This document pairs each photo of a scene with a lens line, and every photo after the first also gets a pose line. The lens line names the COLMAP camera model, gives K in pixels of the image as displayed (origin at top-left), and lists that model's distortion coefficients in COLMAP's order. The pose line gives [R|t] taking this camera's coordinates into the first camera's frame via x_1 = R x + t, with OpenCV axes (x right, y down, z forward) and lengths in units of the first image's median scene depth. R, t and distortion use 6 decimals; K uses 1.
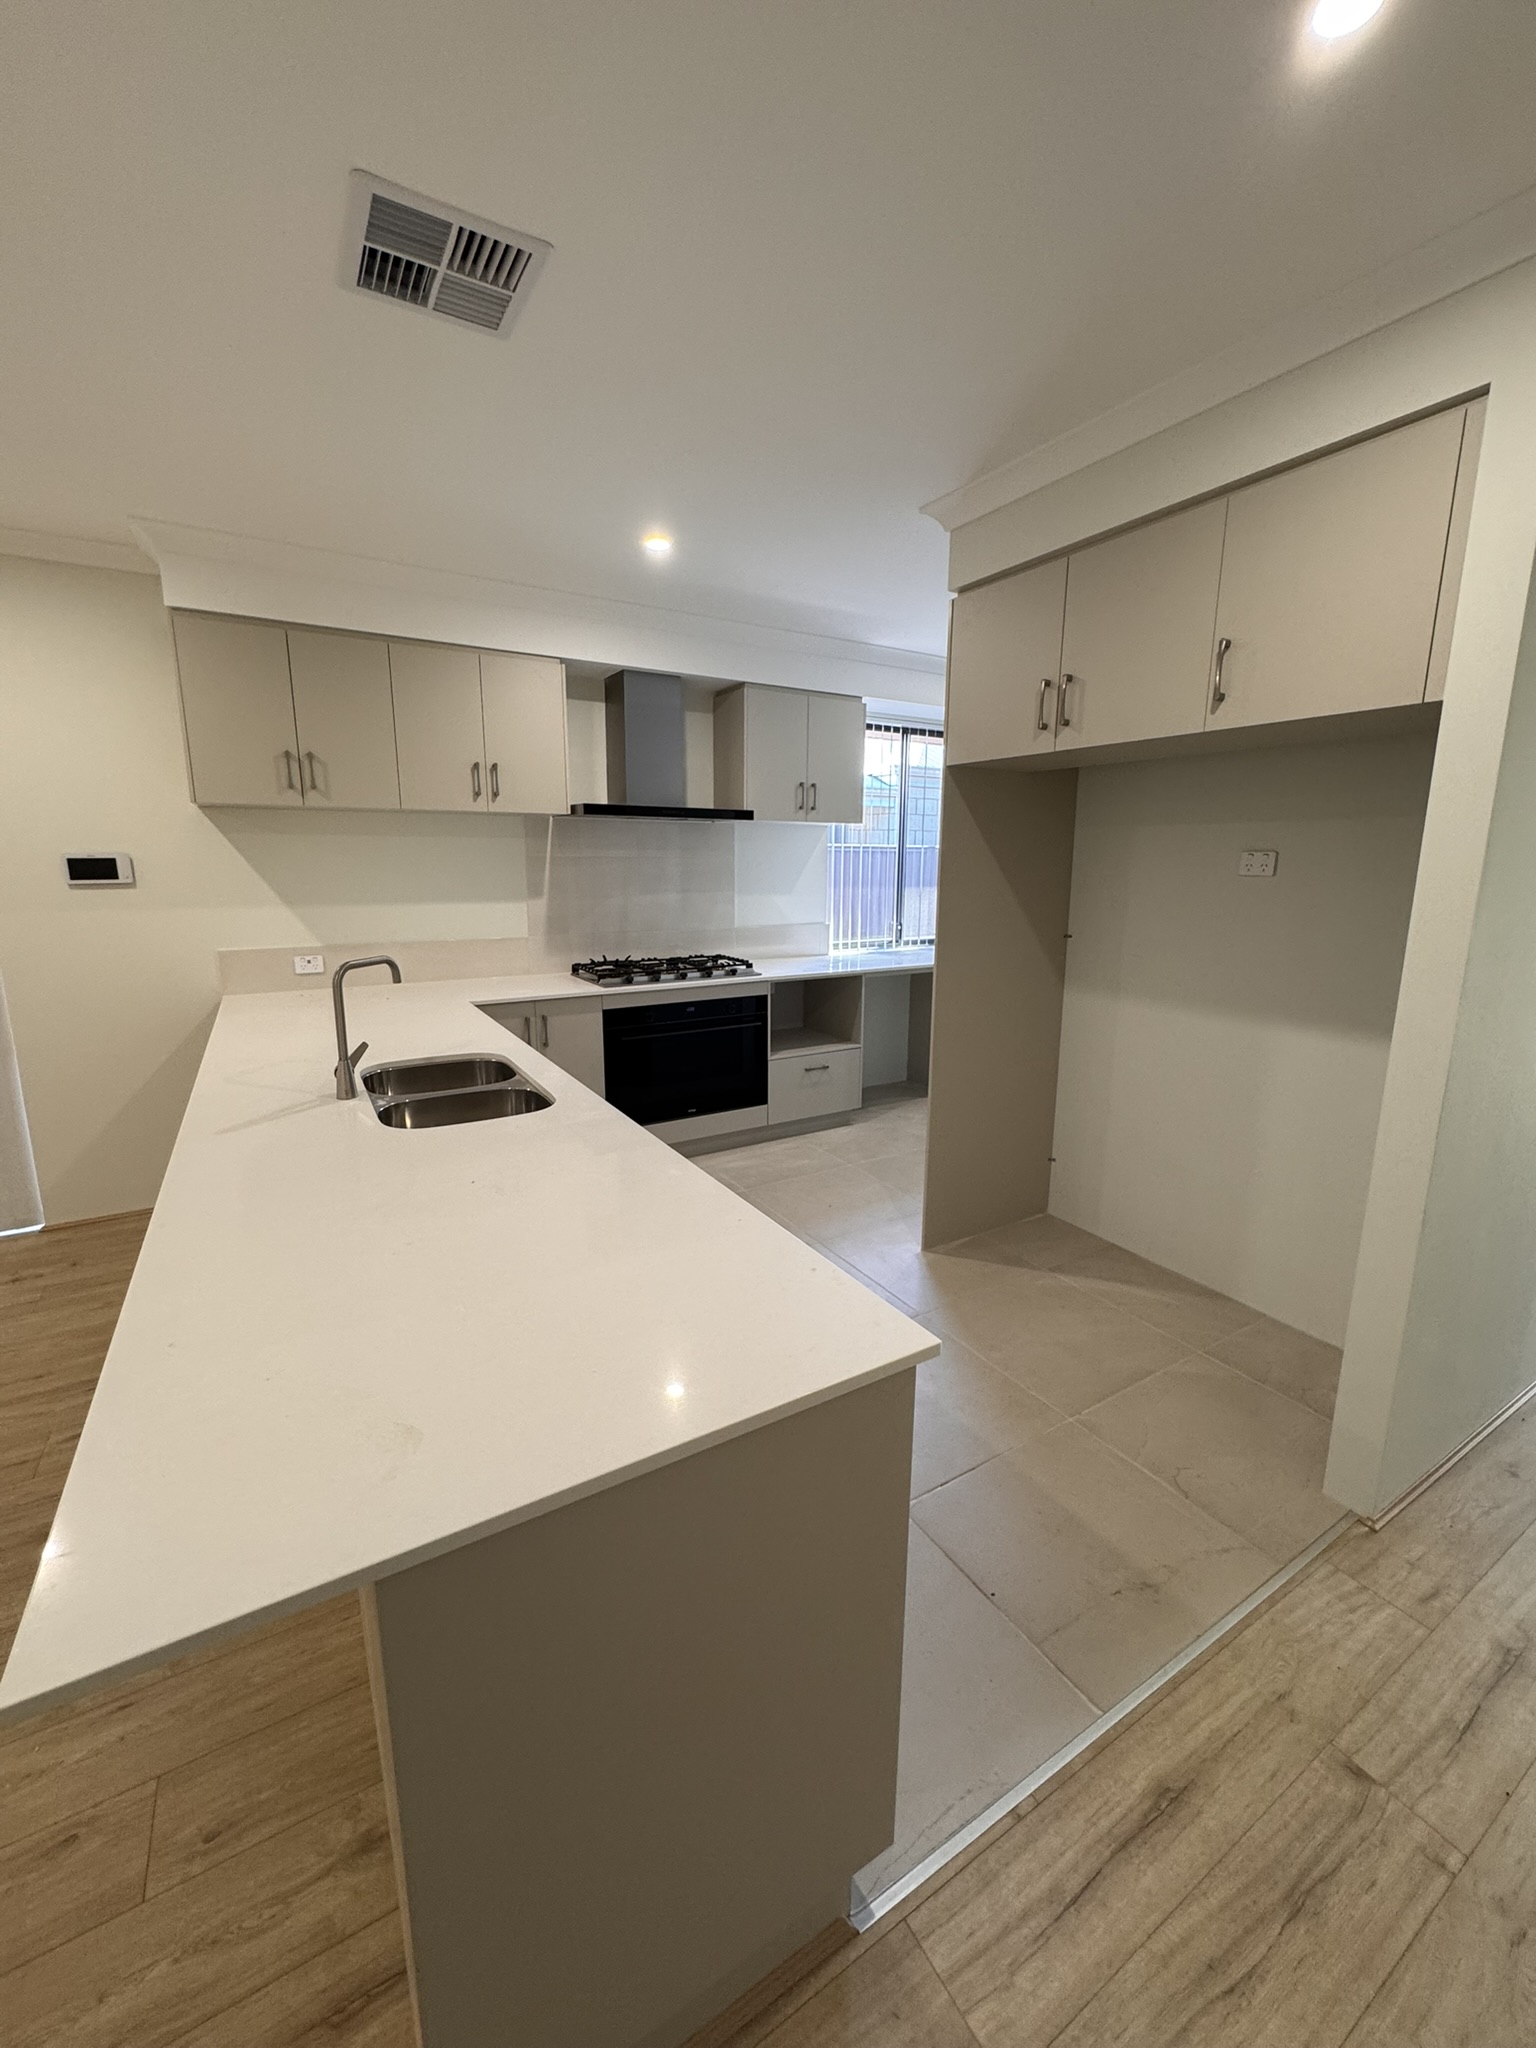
lens RADIAL K [[824.3, 0, 763.5], [0, 824.3, 1025.2], [0, 0, 1]] dist [0.002676, 0.000290]
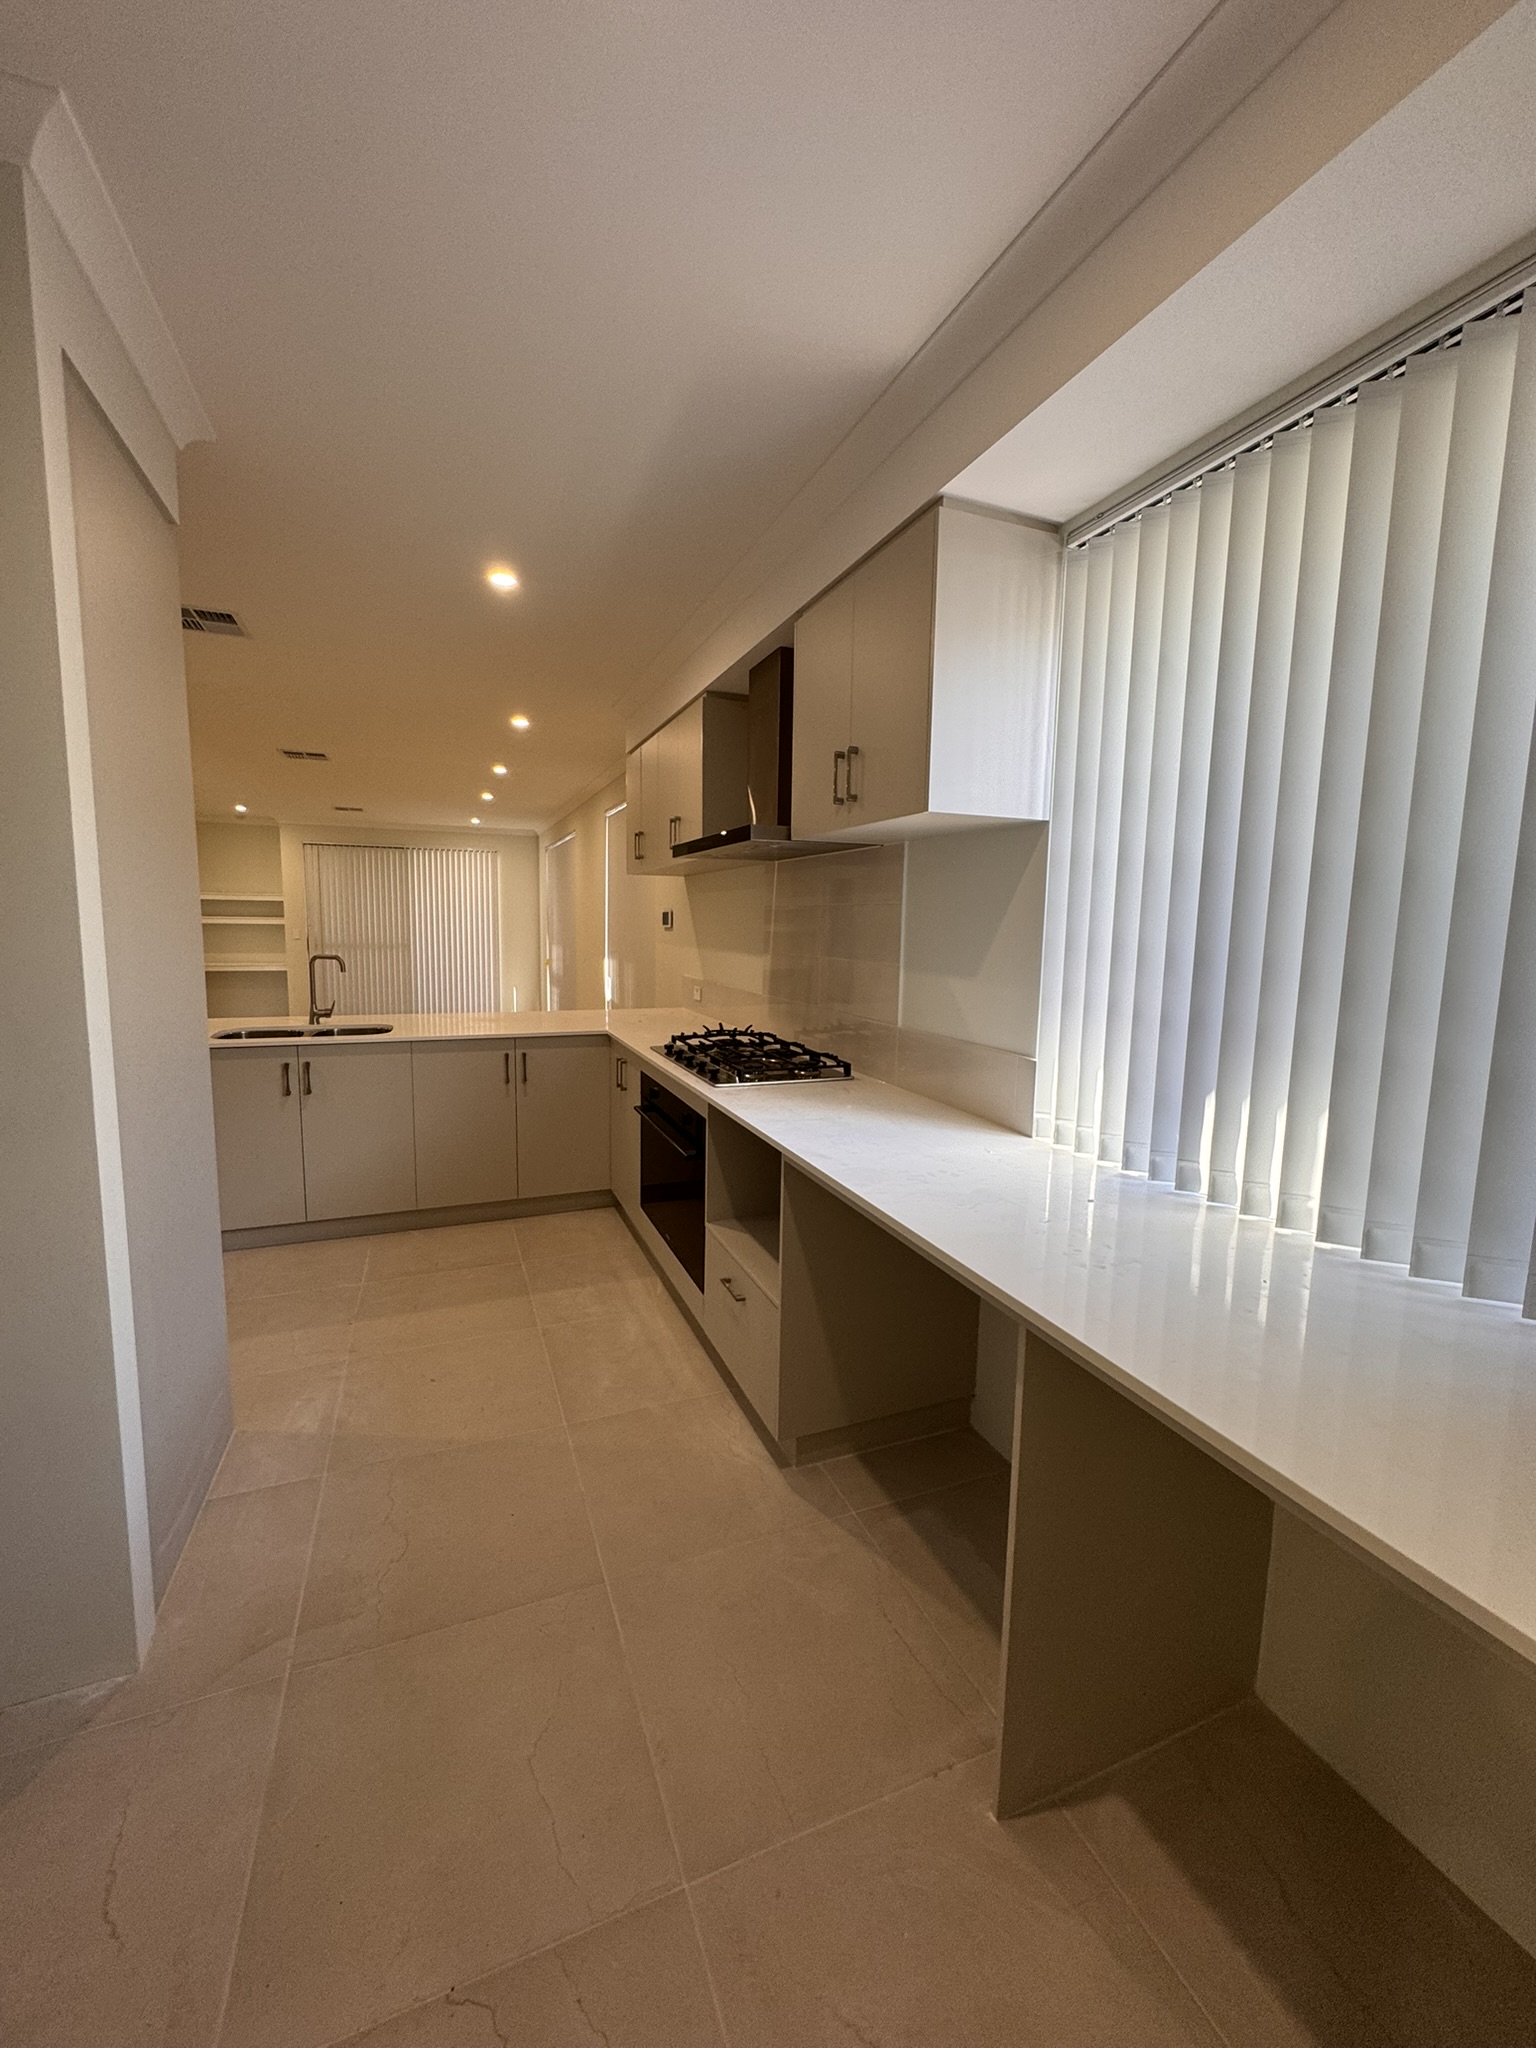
lens RADIAL K [[824.3, 0, 765.4], [0, 824.3, 1027.8], [0, 0, 1]] dist [0.002676, 0.000290]
pose [[-0.160483, 0.116561, -0.980132, 0.949603], [-0.215986, 0.964790, 0.150101, -0.328231], [0.963117, 0.235784, -0.129657, 1.770105]]
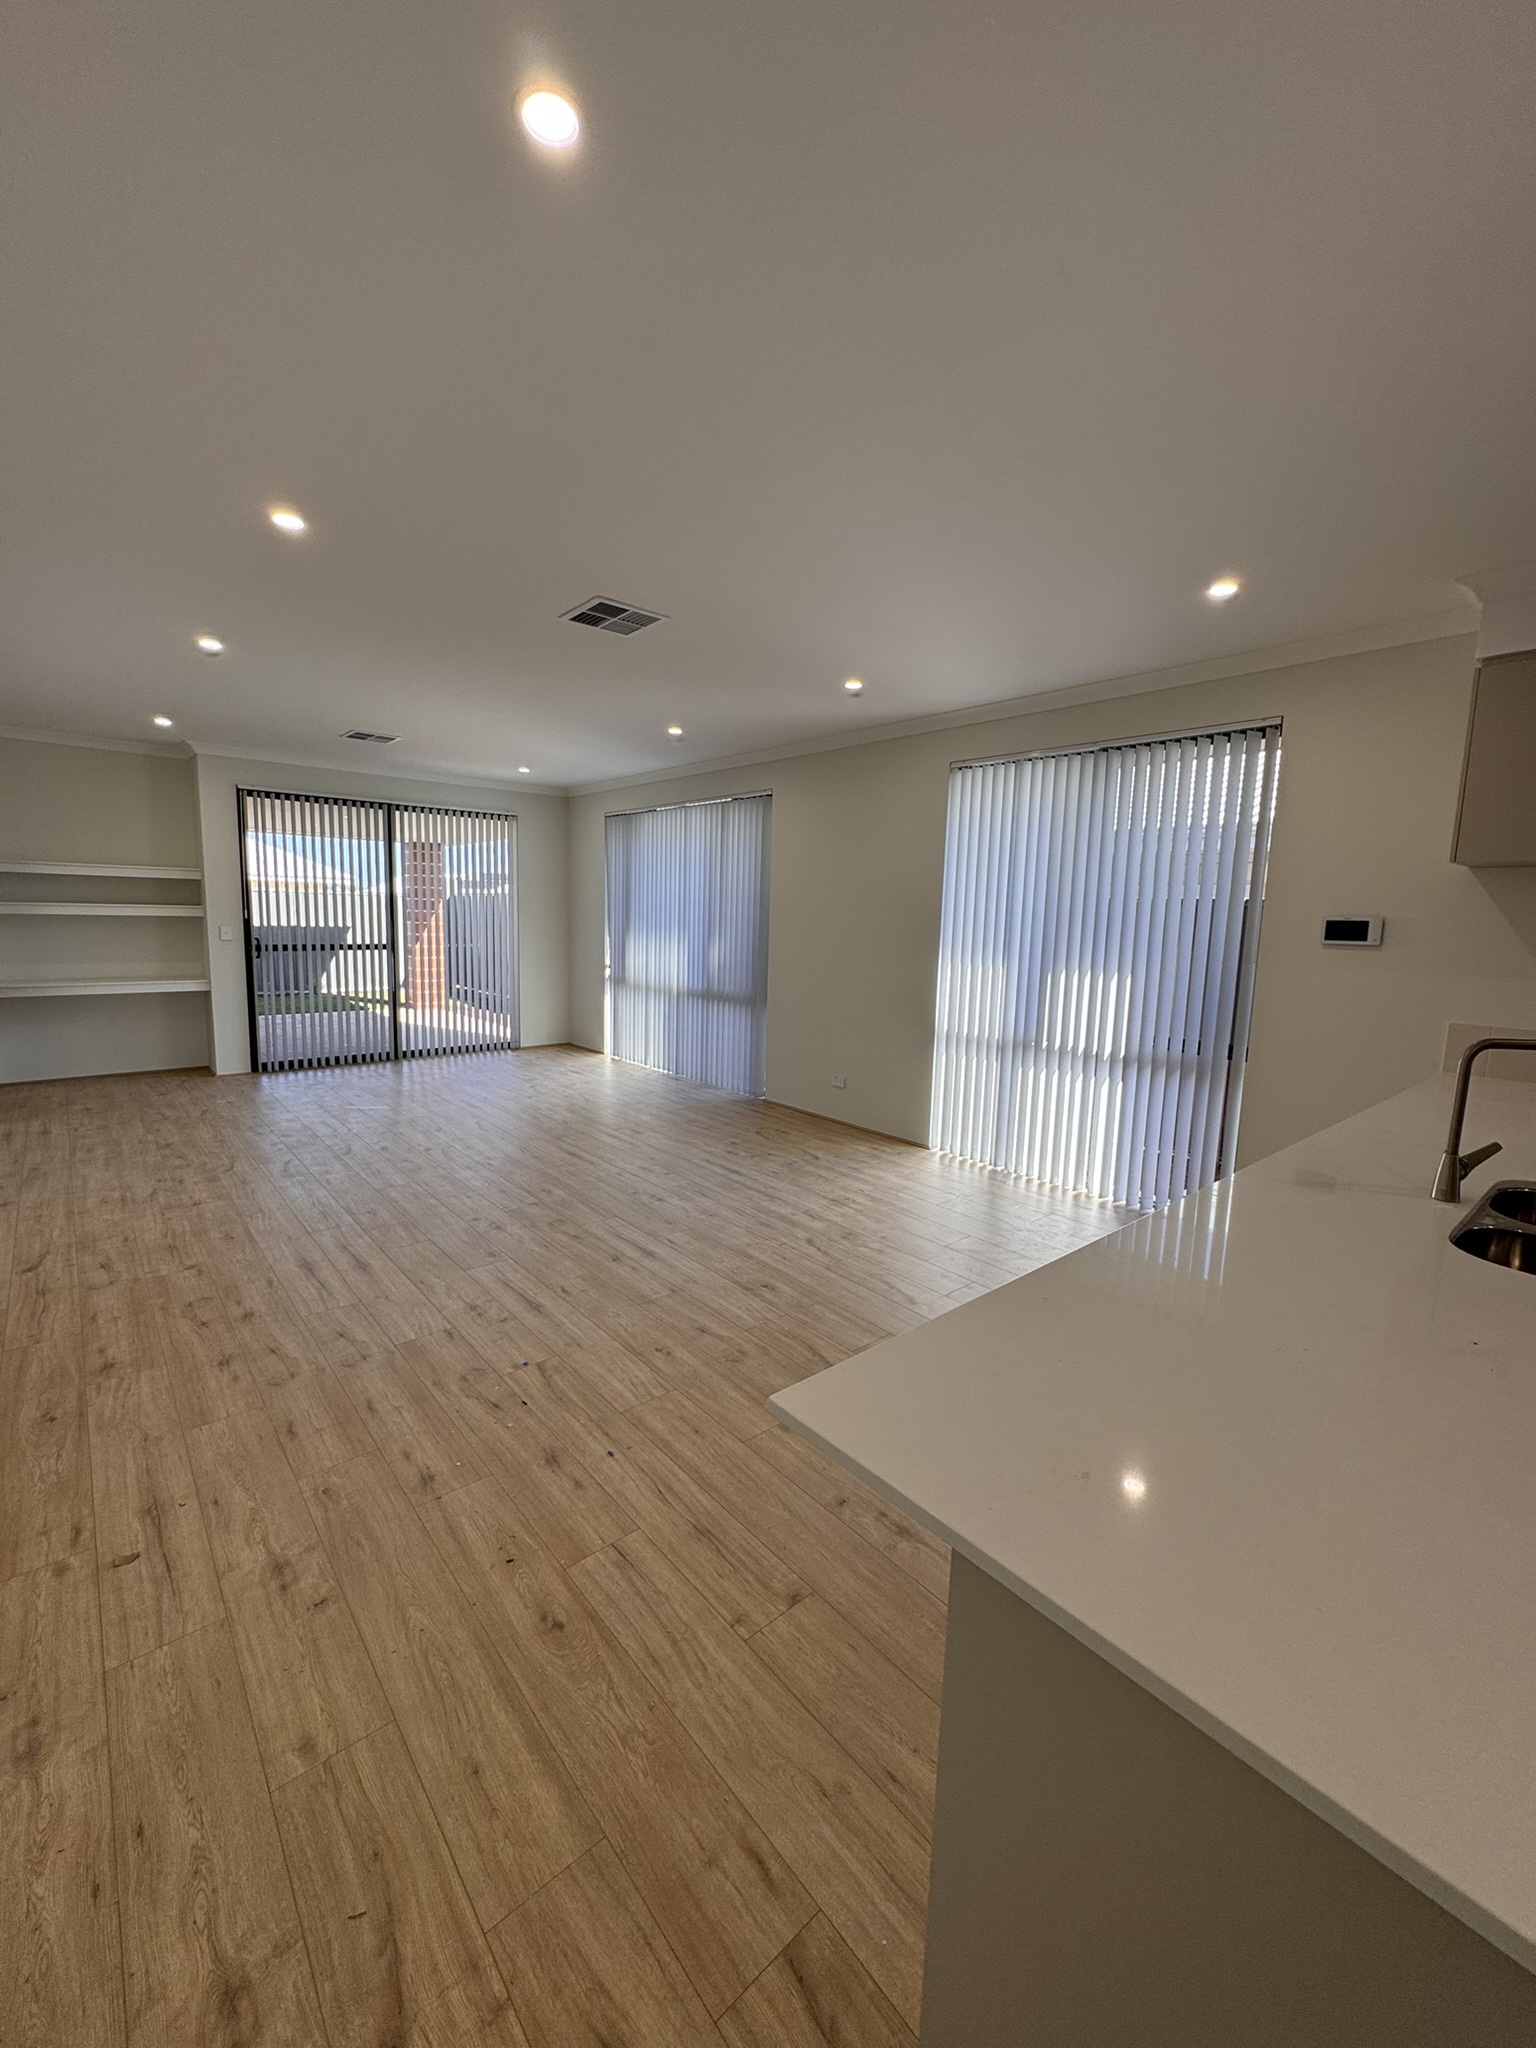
lens RADIAL K [[824.3, 0, 759.8], [0, 824.3, 1018.2], [0, 0, 1]] dist [0.002676, 0.000290]
pose [[0.158056, 0.126777, -0.979258, 0.136603], [-0.222981, 0.970689, 0.089678, -0.008459], [0.961924, 0.204182, 0.181692, 0.123980]]
